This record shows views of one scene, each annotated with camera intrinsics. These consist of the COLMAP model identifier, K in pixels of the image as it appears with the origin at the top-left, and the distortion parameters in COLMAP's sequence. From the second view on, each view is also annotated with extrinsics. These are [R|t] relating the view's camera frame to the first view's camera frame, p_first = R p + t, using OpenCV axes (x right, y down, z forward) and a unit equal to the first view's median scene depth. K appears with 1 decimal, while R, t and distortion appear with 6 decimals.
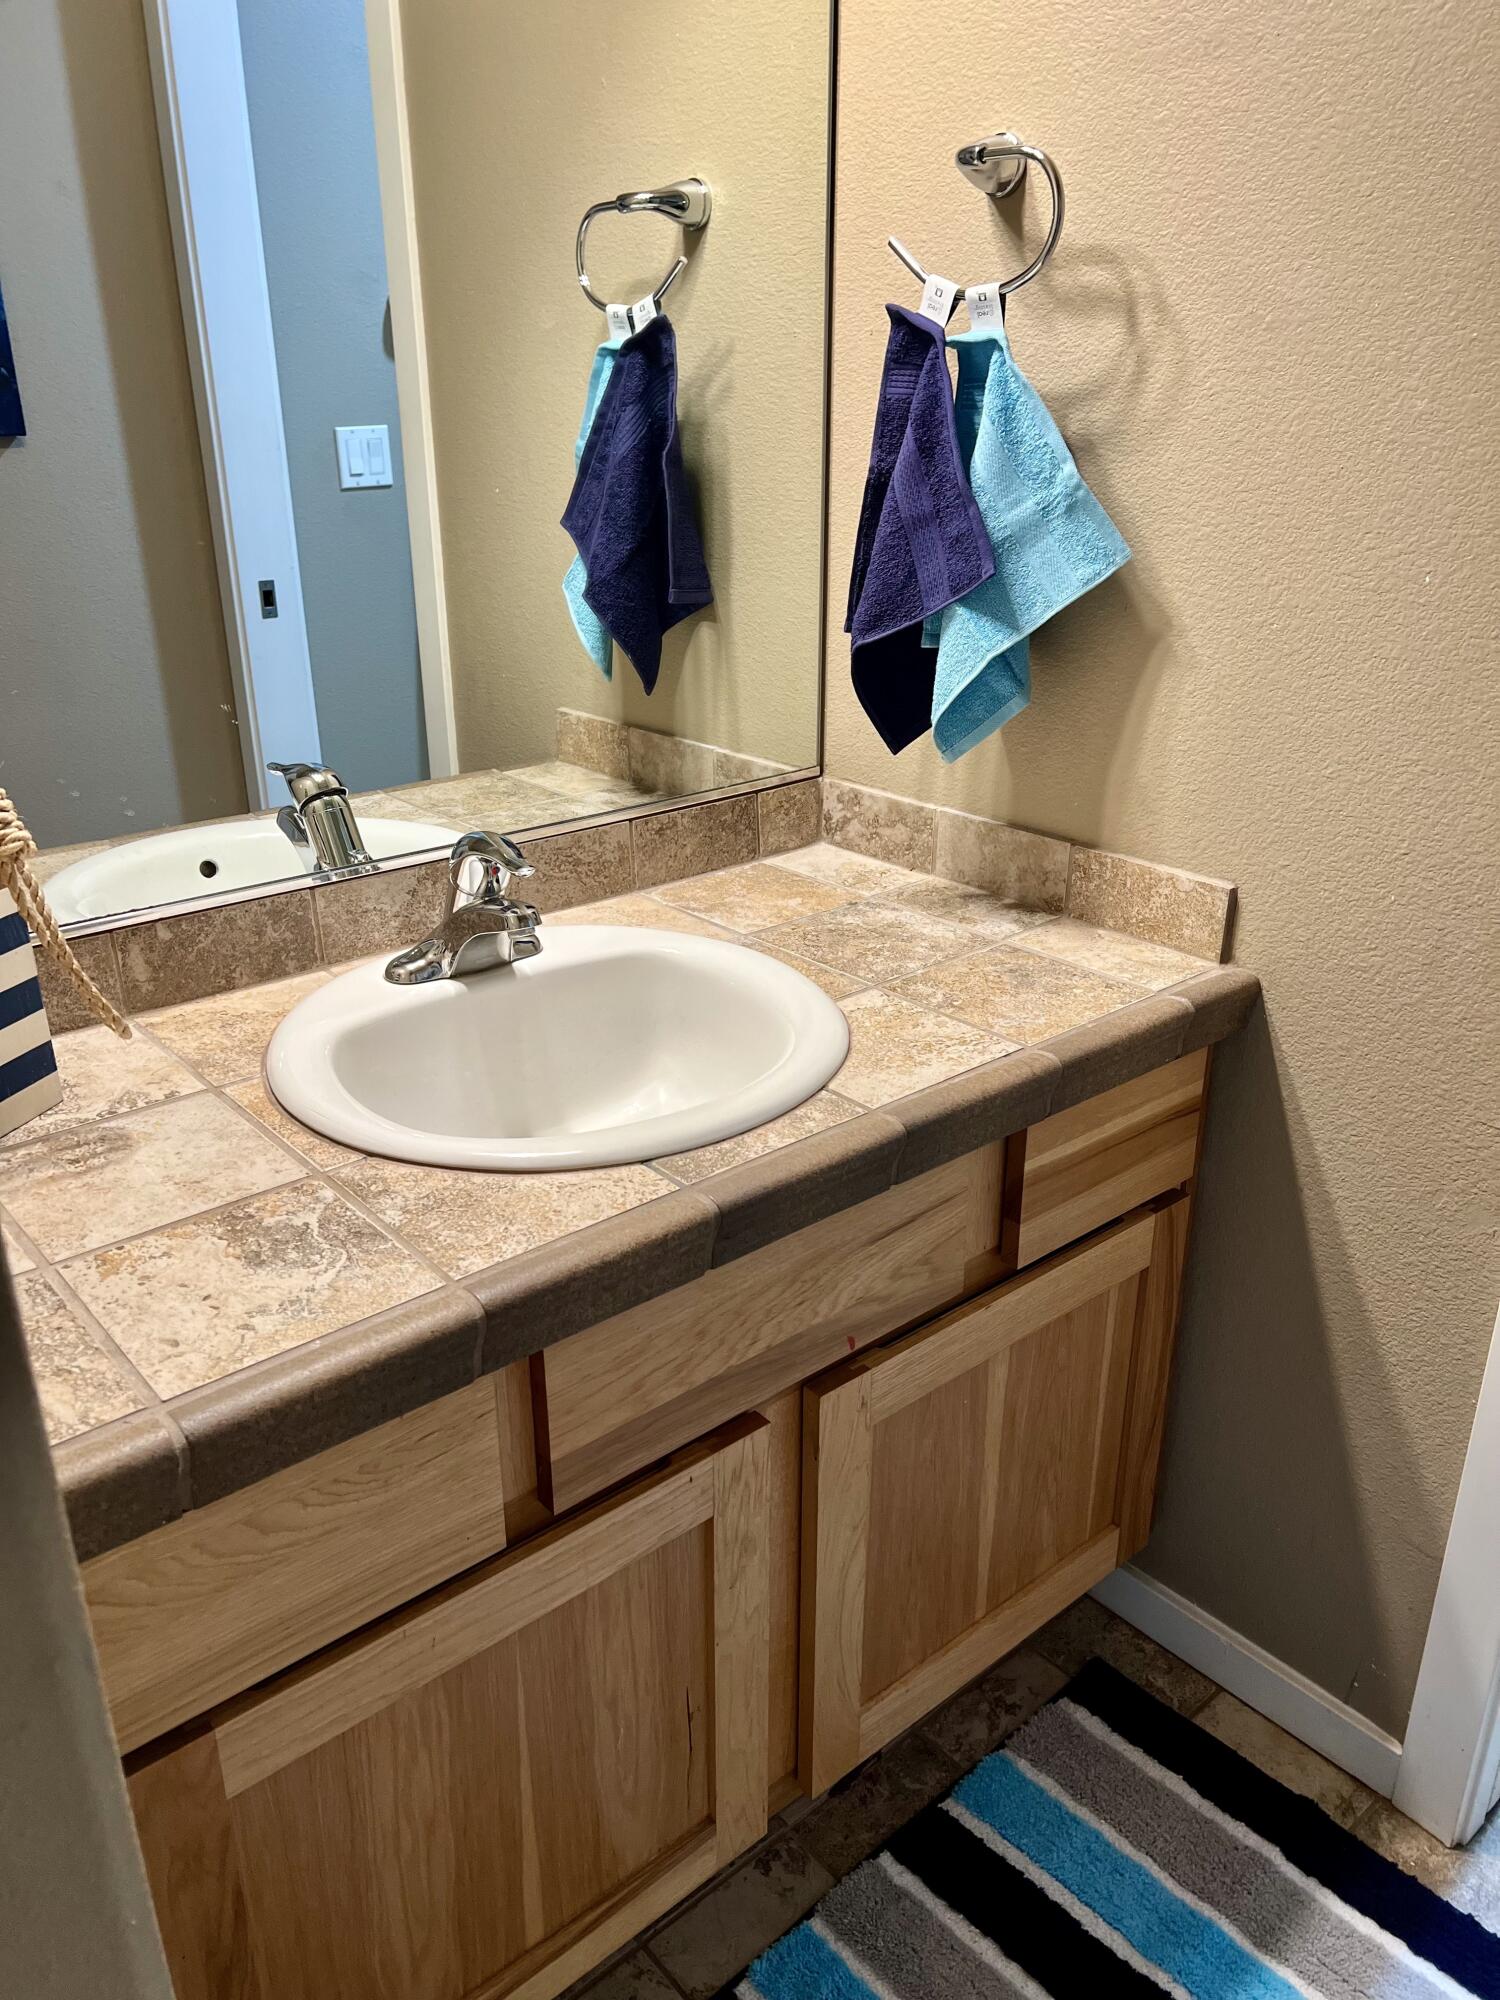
lens RADIAL K [[1506.0, 0, 762.2], [0, 1506.0, 1011.0], [0, 0, 1]] dist [0.055209, -0.057718]
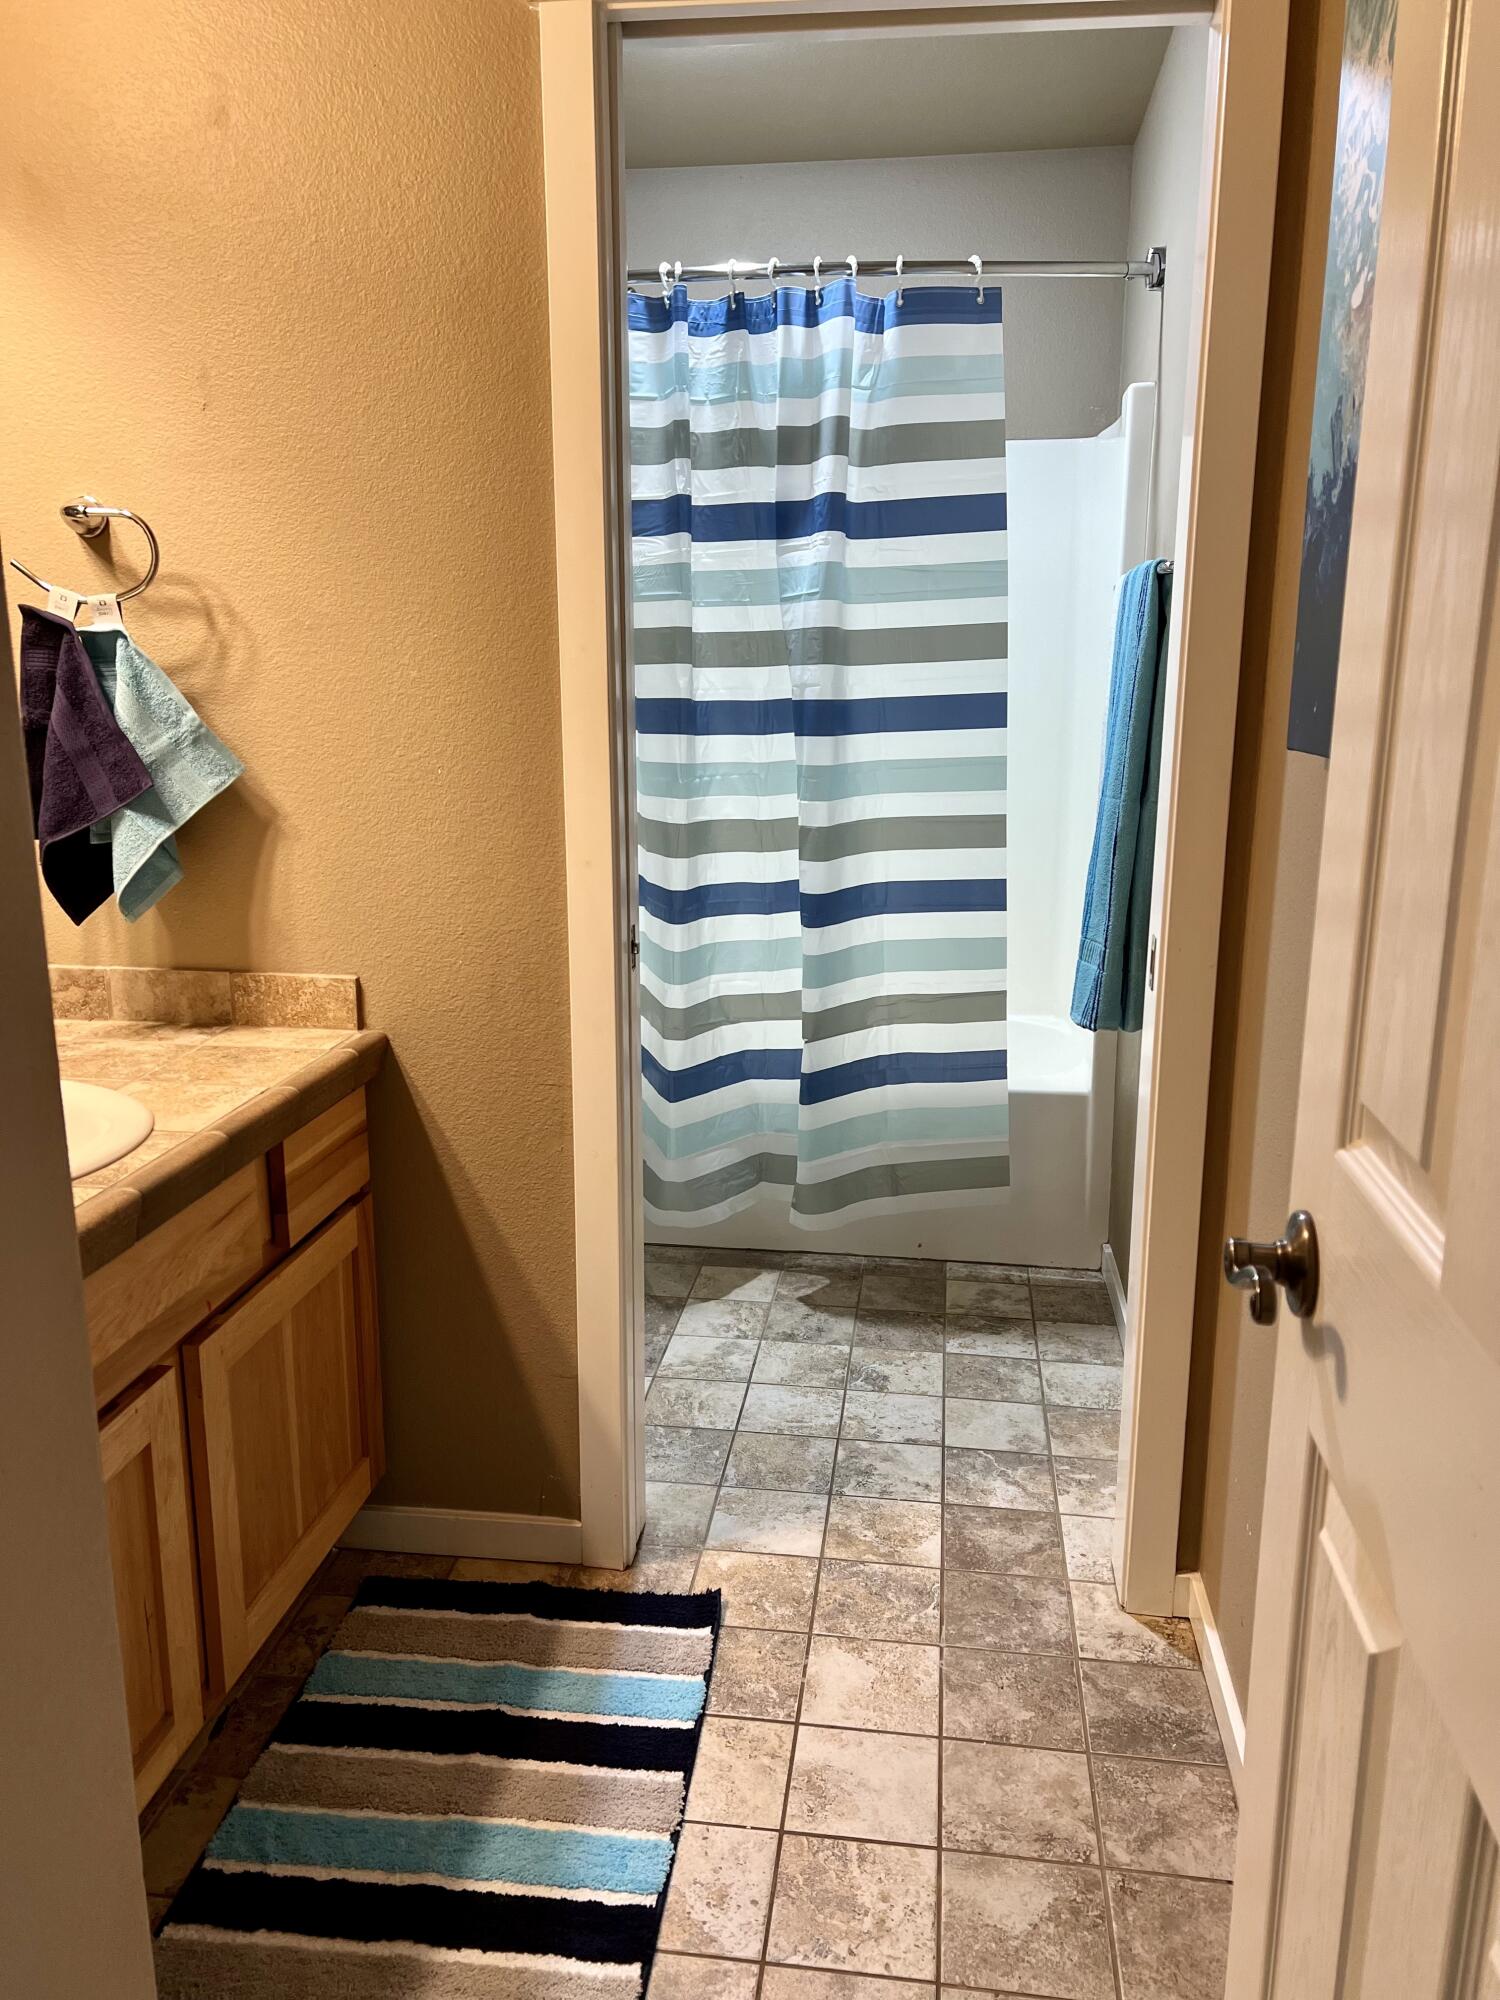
lens RADIAL K [[1506.0, 0, 736.0], [0, 1506.0, 997.2], [0, 0, 1]] dist [0.055209, -0.057718]
pose [[0.753601, -0.141121, 0.642005, -0.370078], [0.253112, 0.963671, -0.085282, 0.160185], [-0.606647, 0.226768, 0.761942, -0.365645]]
